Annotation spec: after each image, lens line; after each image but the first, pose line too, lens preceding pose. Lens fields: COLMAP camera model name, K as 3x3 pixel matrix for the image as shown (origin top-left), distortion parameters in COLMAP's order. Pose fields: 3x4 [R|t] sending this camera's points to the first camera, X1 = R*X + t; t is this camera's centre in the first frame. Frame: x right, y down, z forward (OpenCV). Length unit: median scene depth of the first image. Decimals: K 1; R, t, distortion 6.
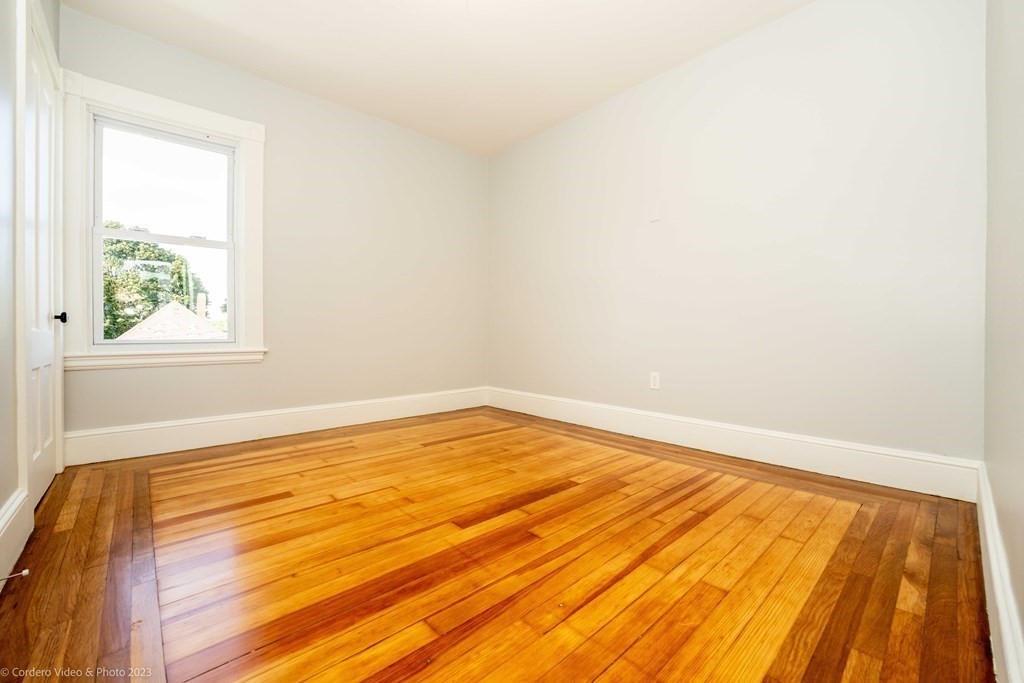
lens RADIAL K [[416.3, 0, 512.0], [0, 416.3, 341.5], [0, 0, 1]] dist [-0.024465, 0.000546]
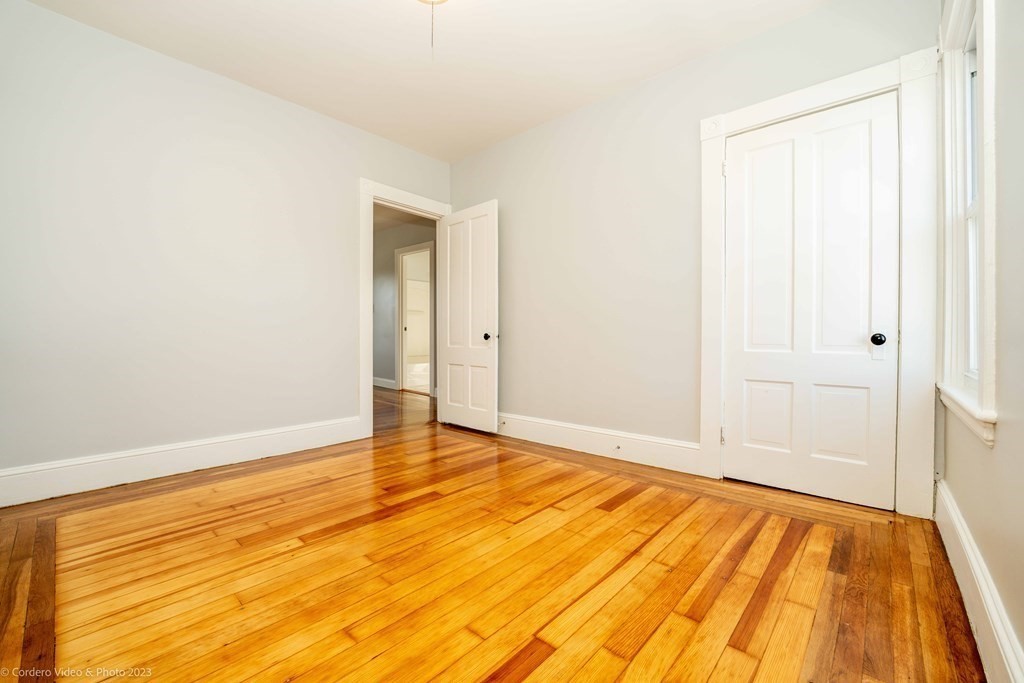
lens RADIAL K [[416.3, 0, 512.0], [0, 416.3, 341.5], [0, 0, 1]] dist [-0.024465, 0.000546]
pose [[-0.995100, 0.001081, -0.098872, -0.202637], [-0.001390, 0.999688, 0.024923, -0.083386], [0.098868, 0.024938, -0.994788, 2.001136]]
